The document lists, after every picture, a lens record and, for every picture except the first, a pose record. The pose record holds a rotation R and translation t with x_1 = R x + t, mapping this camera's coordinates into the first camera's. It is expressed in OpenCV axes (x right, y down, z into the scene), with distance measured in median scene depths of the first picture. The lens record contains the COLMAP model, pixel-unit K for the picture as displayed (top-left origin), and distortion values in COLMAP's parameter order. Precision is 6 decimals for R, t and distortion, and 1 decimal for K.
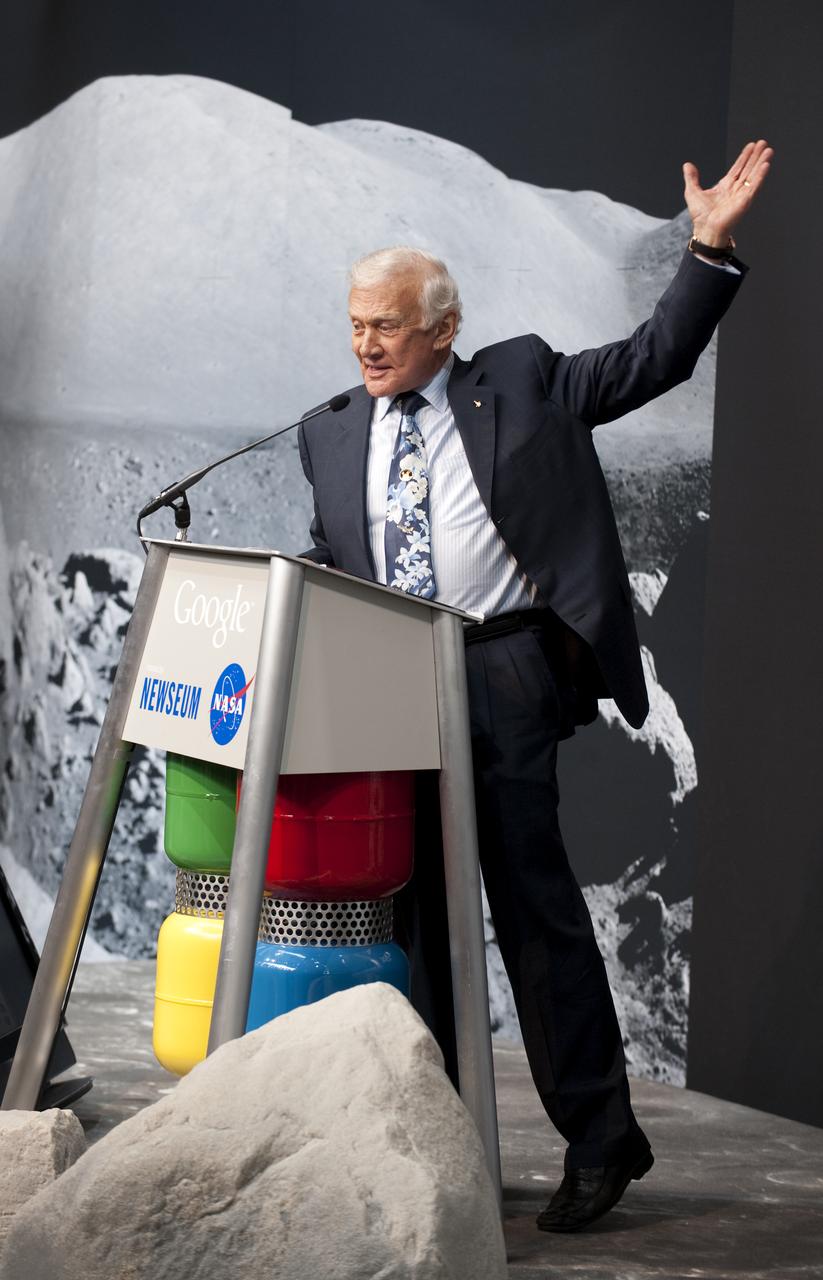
lens RADIAL K [[4749.7, 0, 381.2], [0, 4749.7, 592.9], [0, 0, 1]] dist [0.238151, 0.000000]
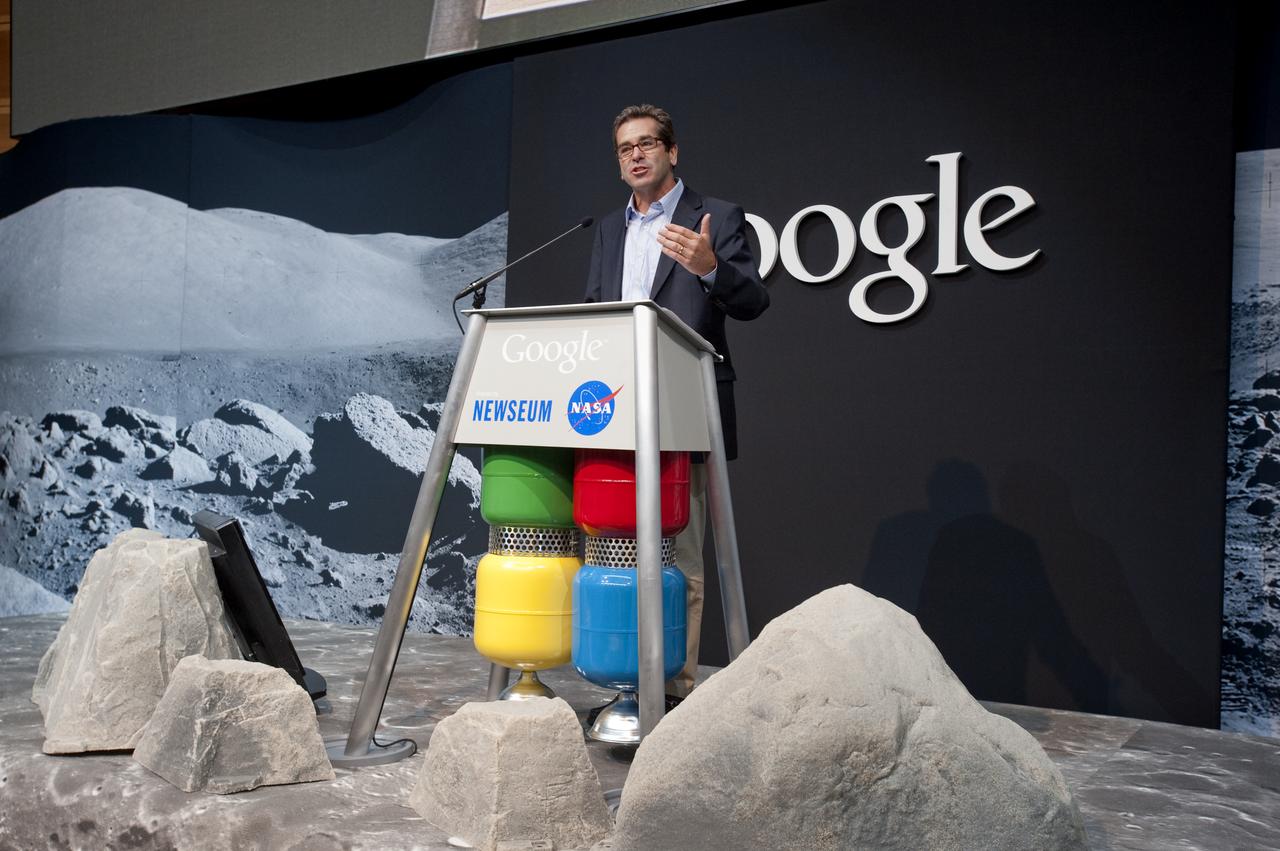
lens RADIAL K [[1211.3, 0, 637.2], [0, 1211.3, 425.6], [0, 0, 1]] dist [0.057747, 0.000000]
pose [[0.844165, 0.010025, 0.535989, -0.163178], [0.020454, 0.998495, -0.050890, 0.035578], [-0.535693, 0.053922, 0.842690, 0.492869]]
